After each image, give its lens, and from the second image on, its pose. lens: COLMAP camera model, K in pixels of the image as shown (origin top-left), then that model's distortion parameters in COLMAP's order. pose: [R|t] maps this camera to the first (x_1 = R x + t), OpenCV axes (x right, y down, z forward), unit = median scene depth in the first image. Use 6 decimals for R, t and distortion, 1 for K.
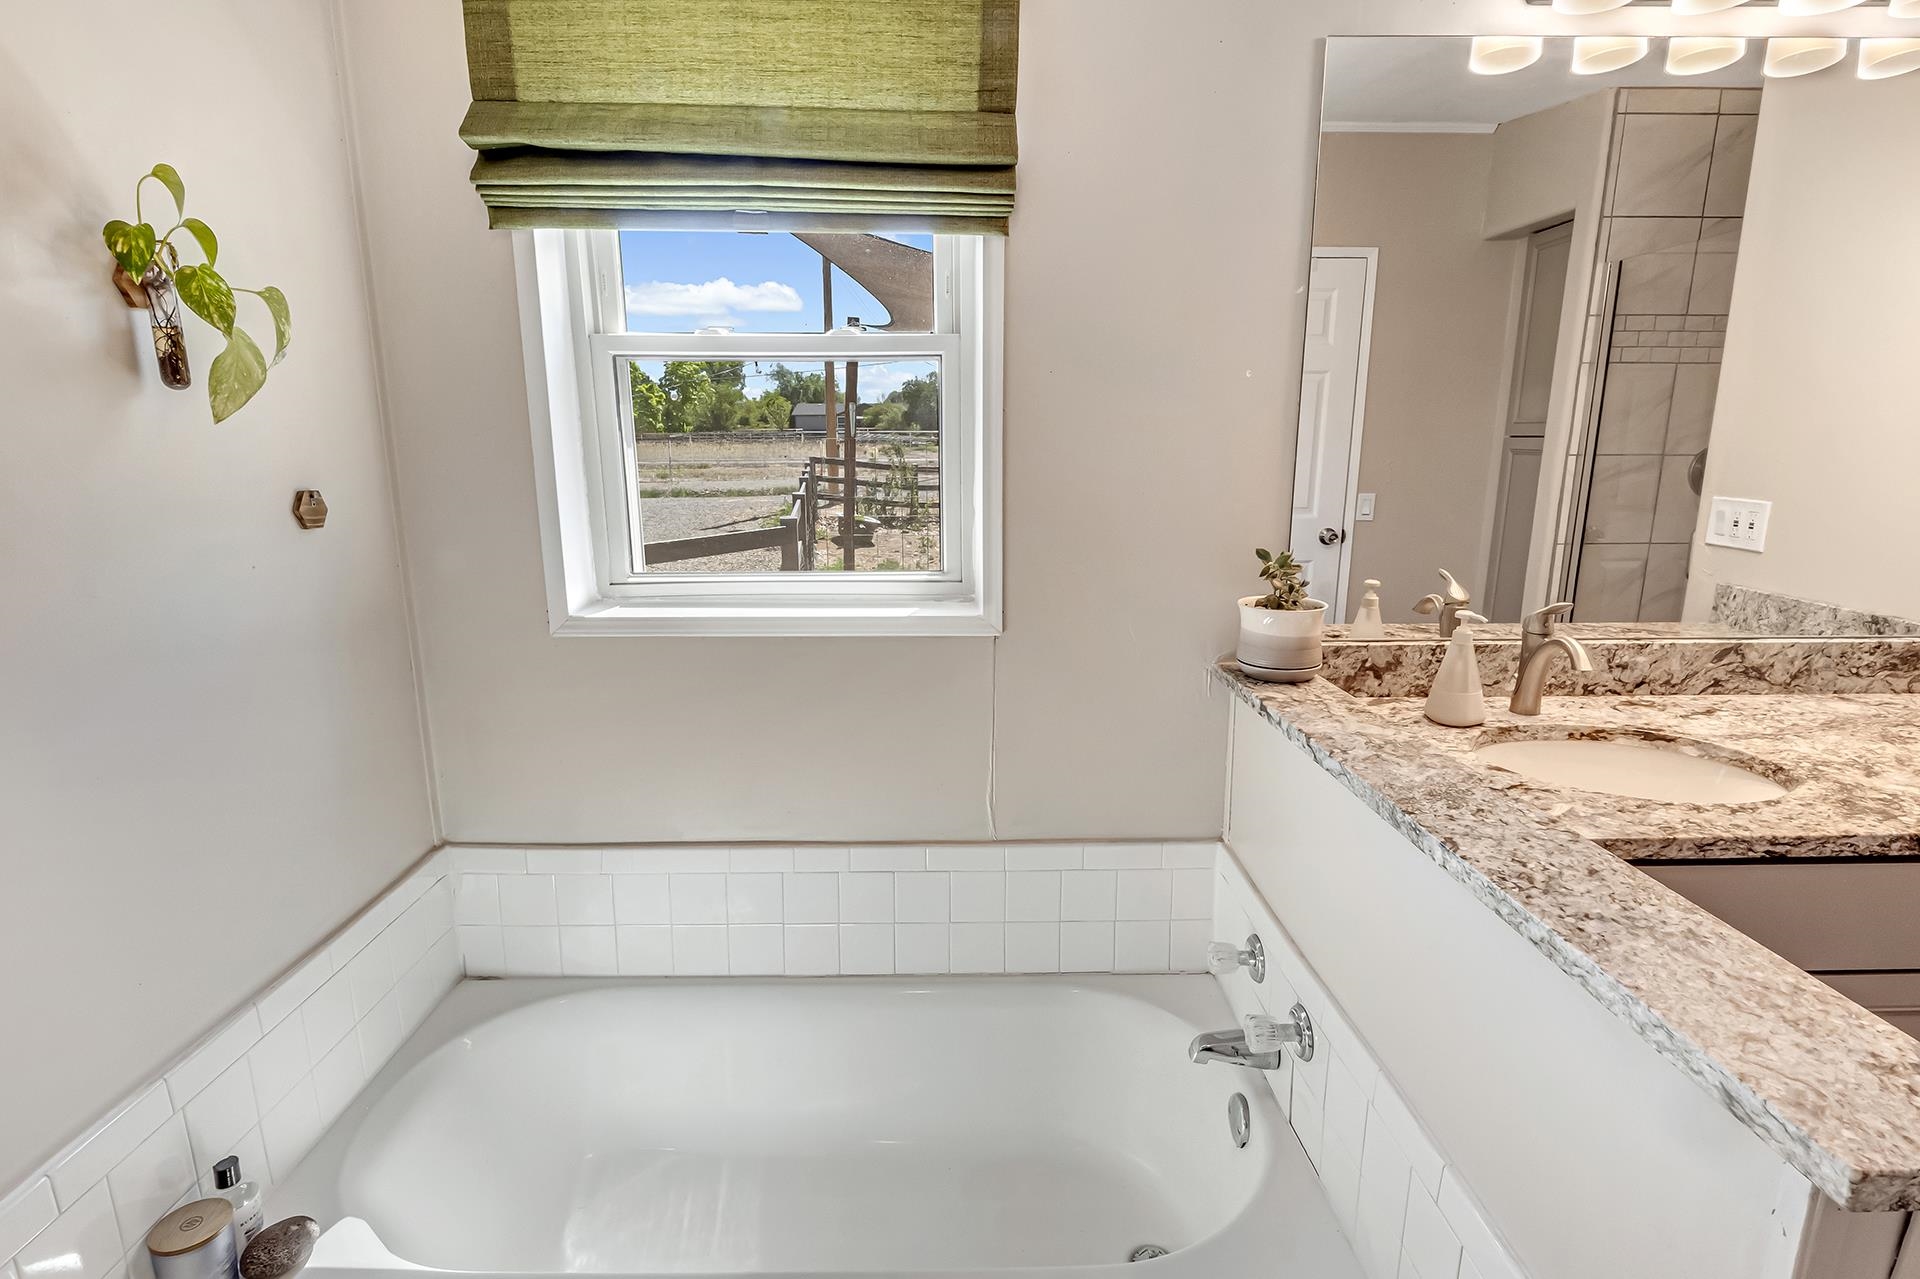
lens RADIAL K [[888.9, 0, 960.0], [0, 888.9, 639.5], [0, 0, 1]] dist [-0.022781, -0.001252]
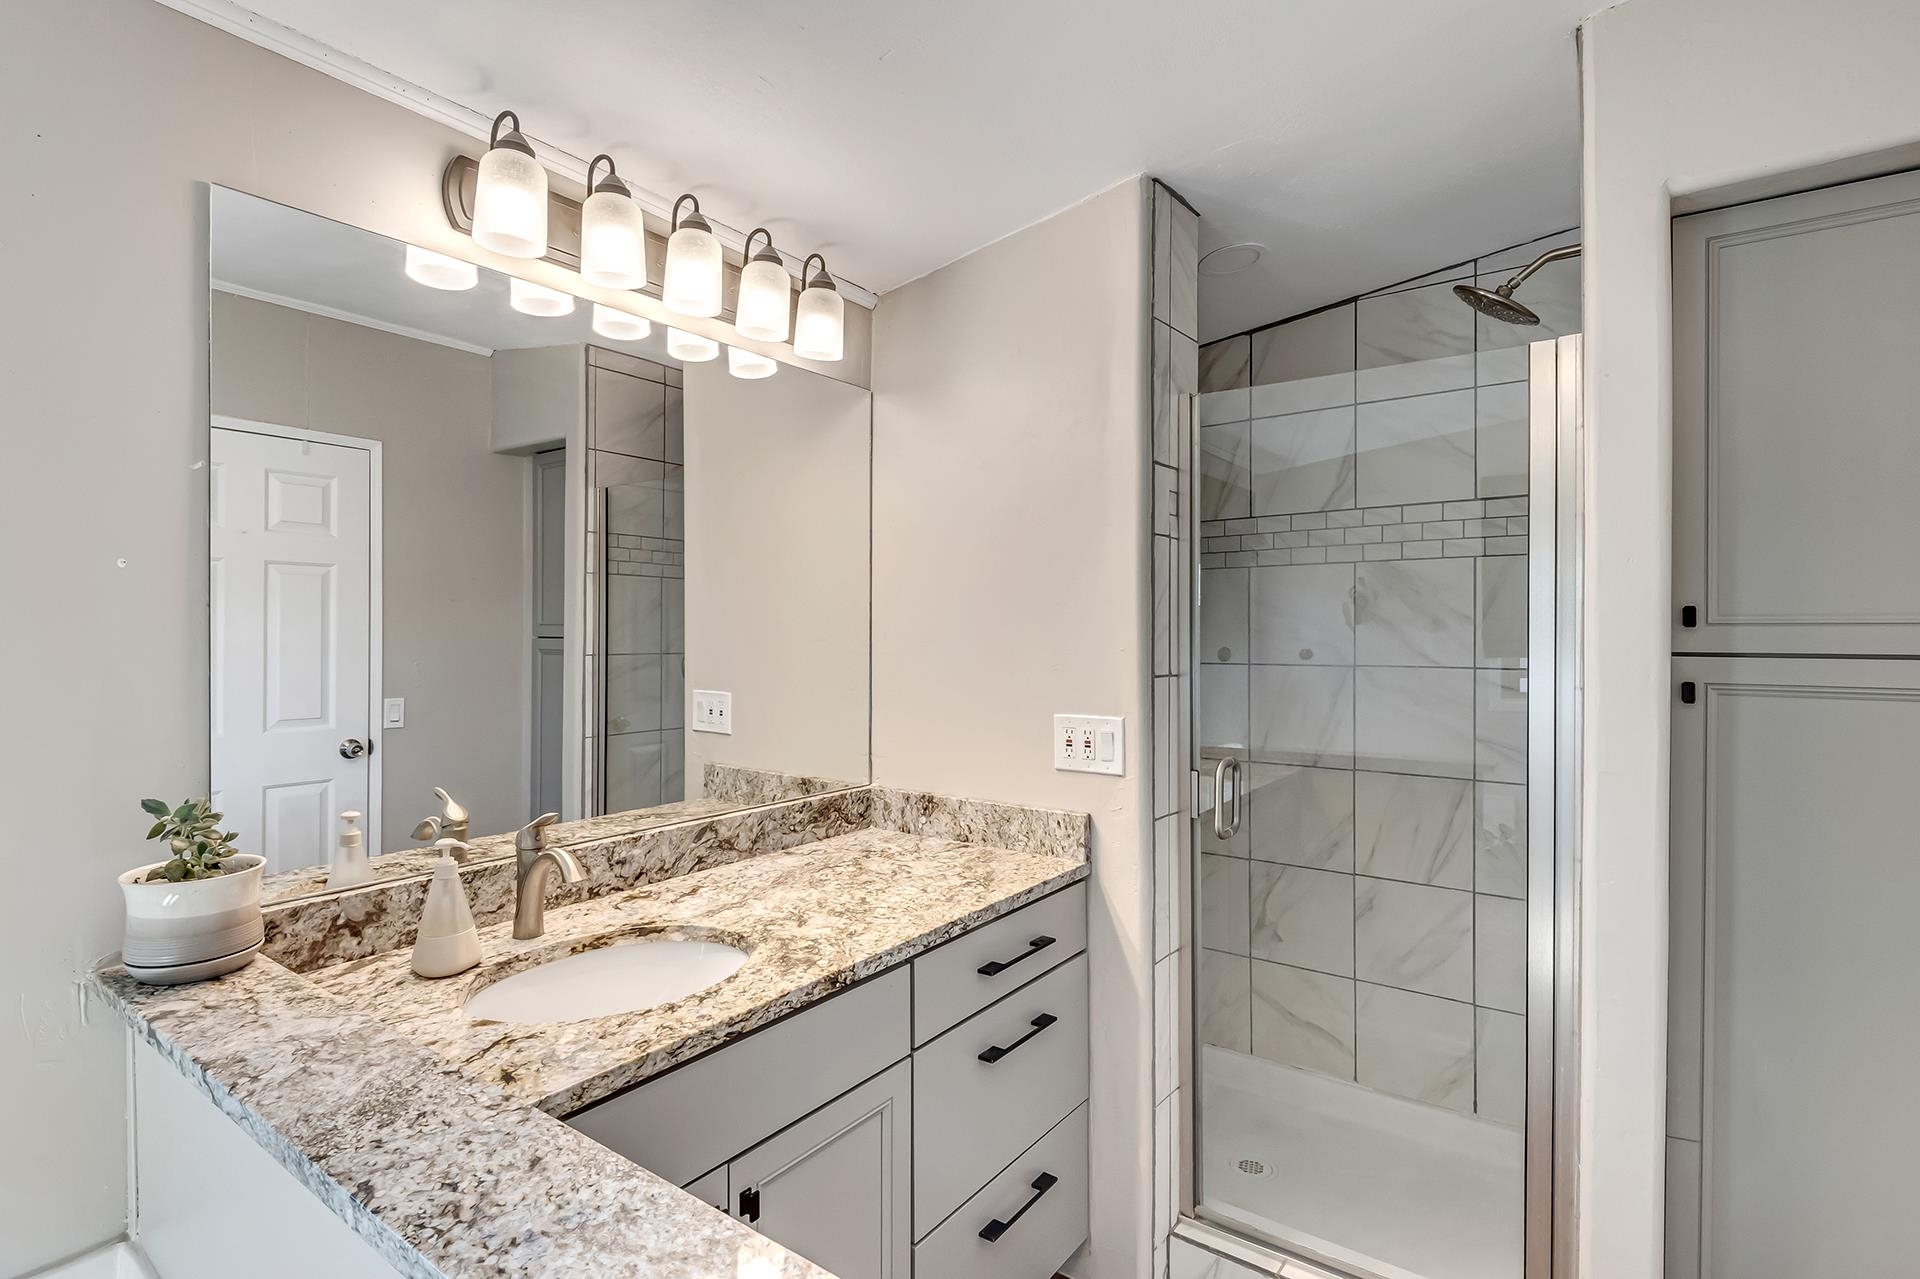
lens RADIAL K [[862.1, 0, 960.0], [0, 862.1, 639.5], [0, 0, 1]] dist [-0.001078, -0.020020]
pose [[0.578081, 0.002831, 0.815975, 0.164747], [0.170706, 0.977447, -0.124328, -0.032914], [-0.797924, 0.211163, 0.564560, 0.056763]]
